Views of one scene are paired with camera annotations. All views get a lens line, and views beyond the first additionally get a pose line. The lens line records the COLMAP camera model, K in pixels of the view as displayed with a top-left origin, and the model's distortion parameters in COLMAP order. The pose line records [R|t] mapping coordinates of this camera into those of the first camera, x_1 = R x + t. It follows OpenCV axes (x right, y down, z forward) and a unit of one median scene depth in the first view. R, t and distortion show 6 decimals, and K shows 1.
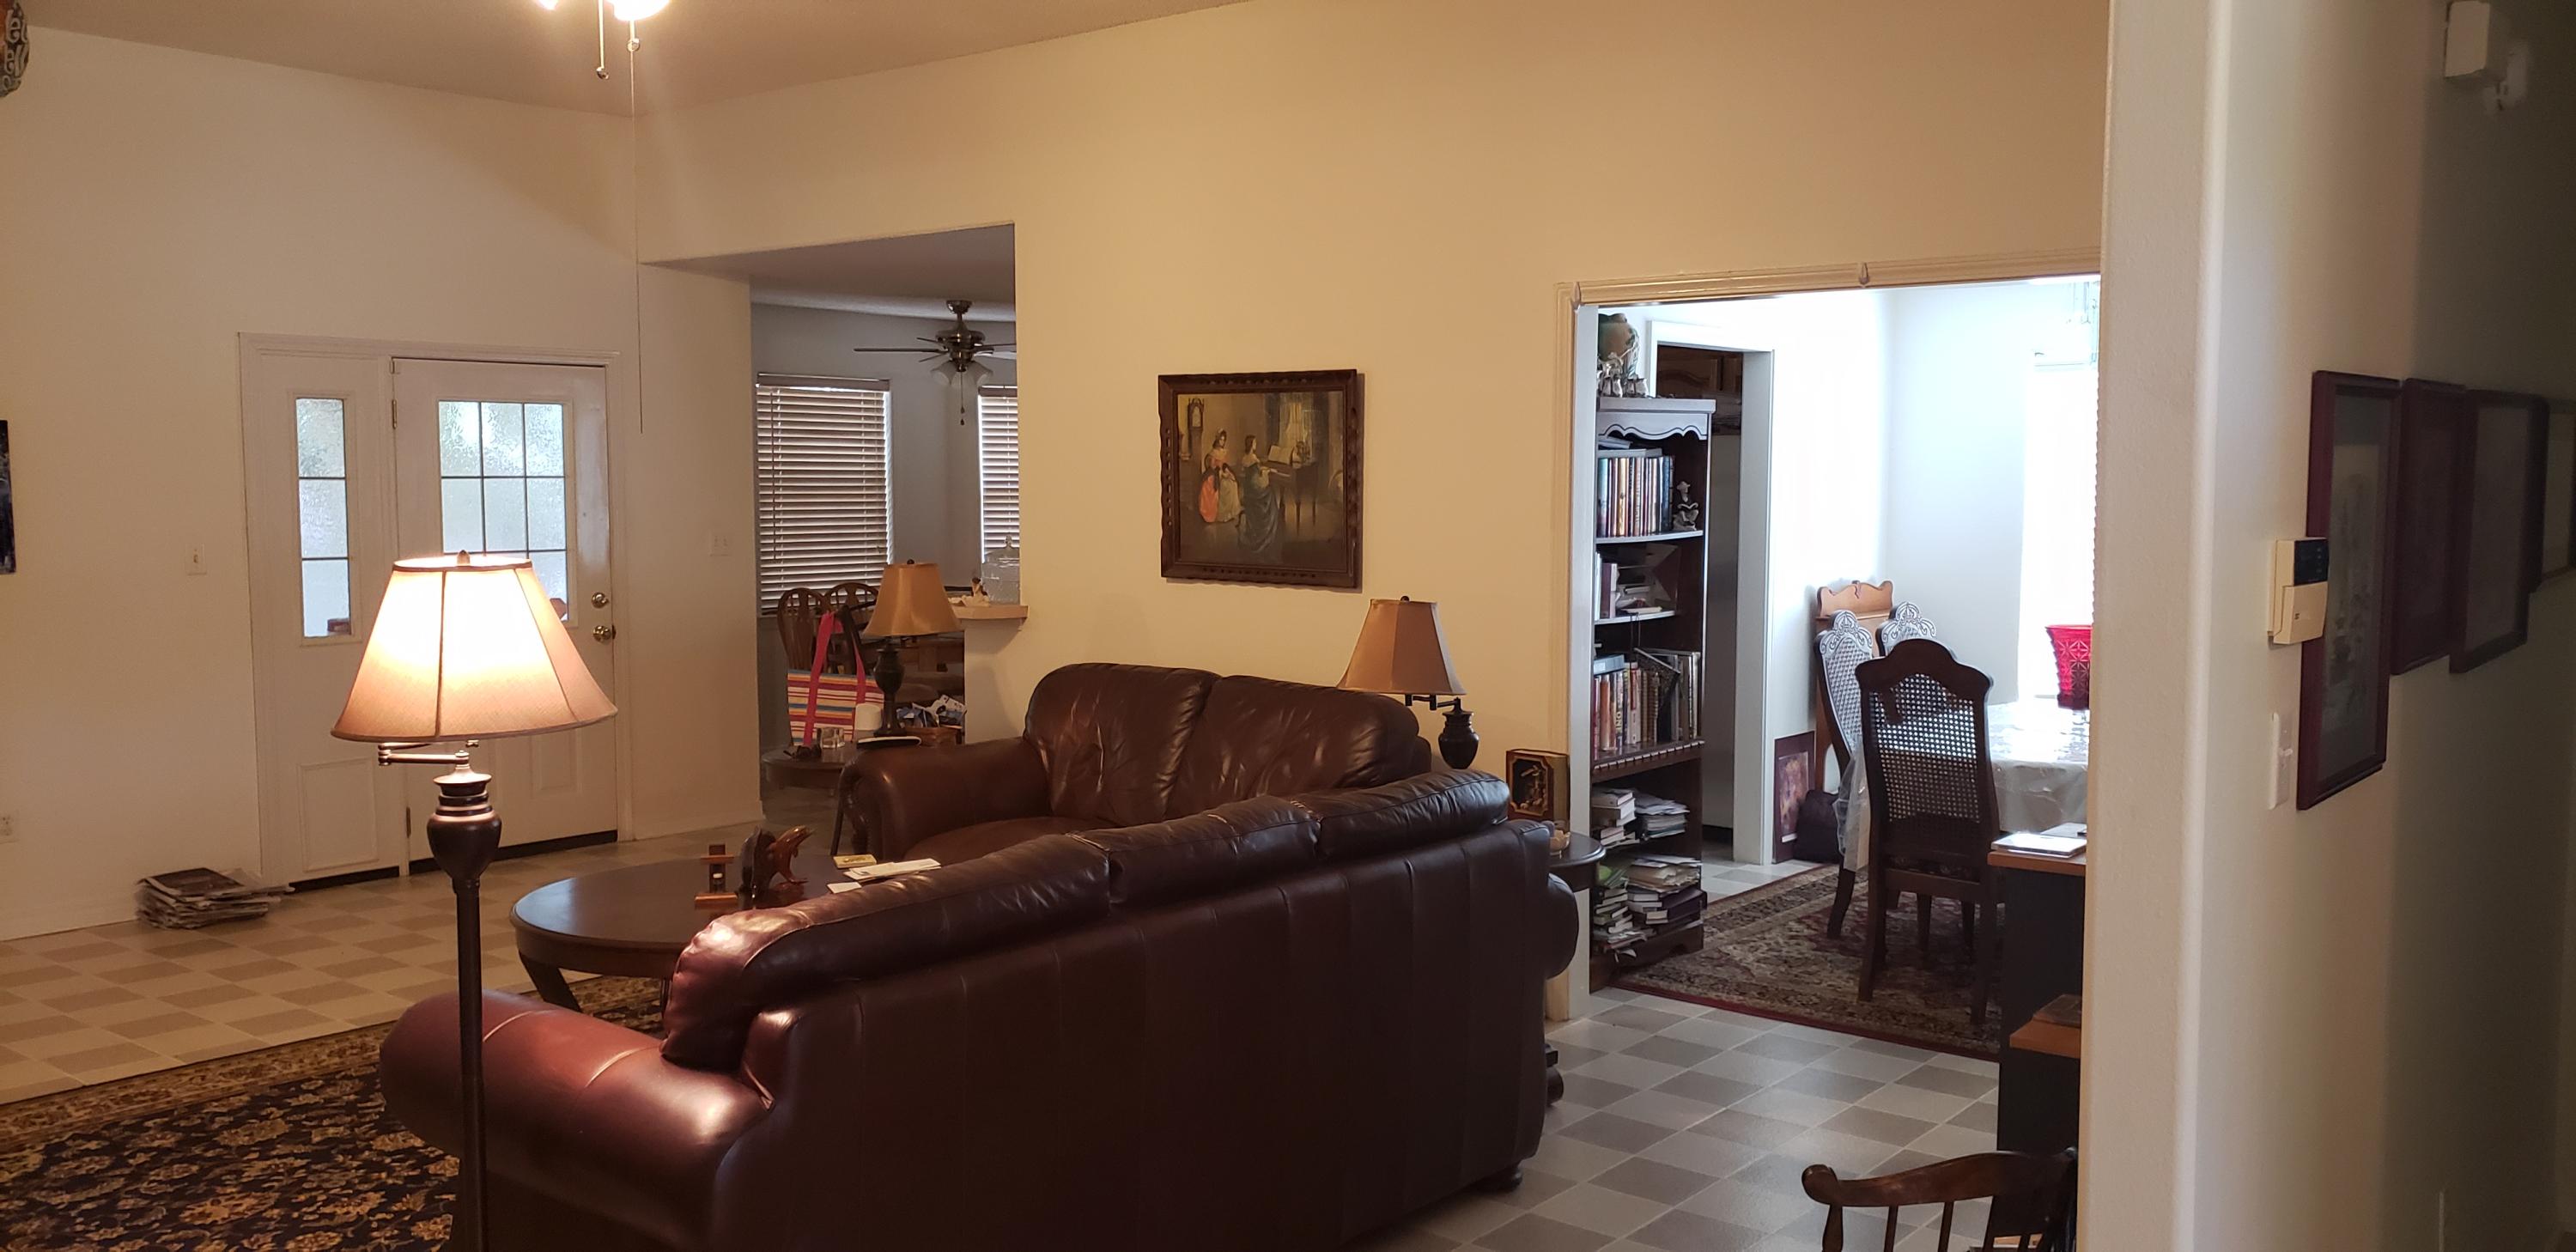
lens RADIAL K [[1963.5, 0, 1313.6], [0, 1963.5, 634.9], [0, 0, 1]] dist [0.007435, 0.000740]
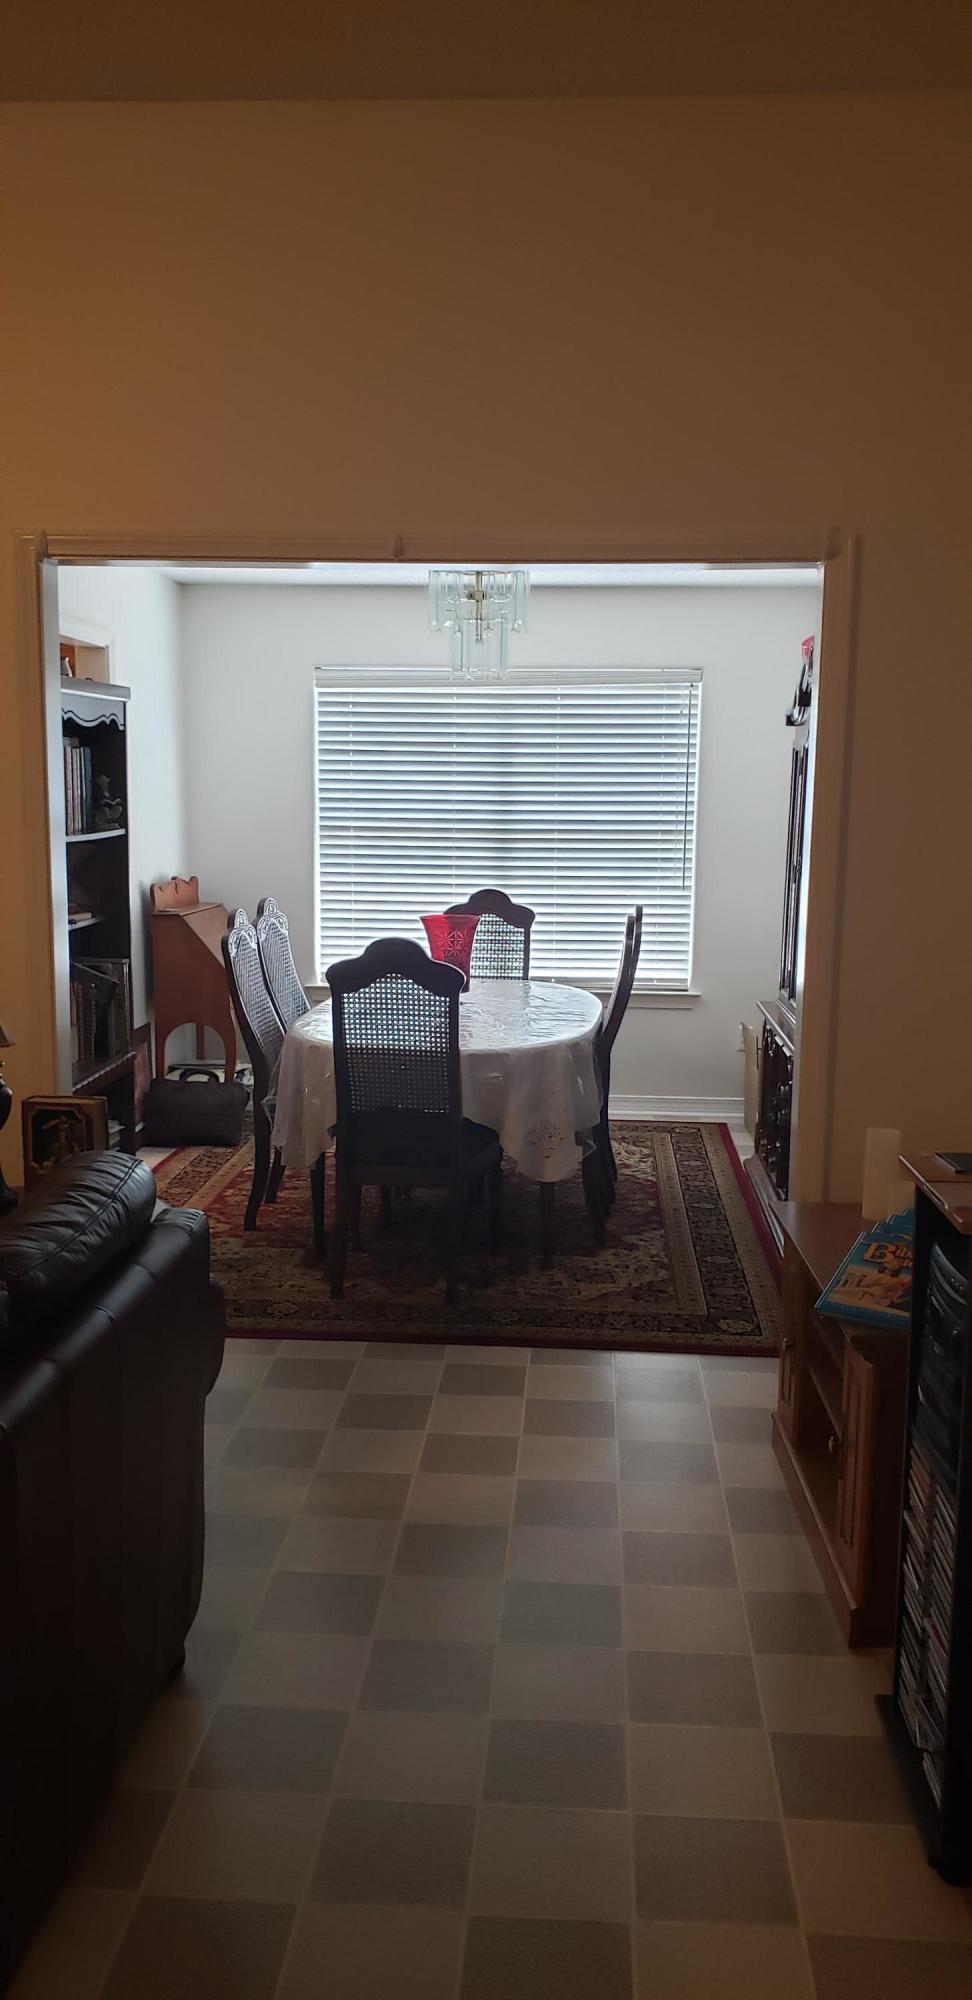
lens RADIAL K [[1524.4, 0, 486.0], [0, 1524.4, 1008.9], [0, 0, 1]] dist [0.007435, 0.000740]
pose [[0.817451, -0.079710, 0.570456, -0.073341], [0.045984, 0.996248, 0.073311, -0.011524], [-0.574159, -0.033697, 0.818050, 0.272230]]
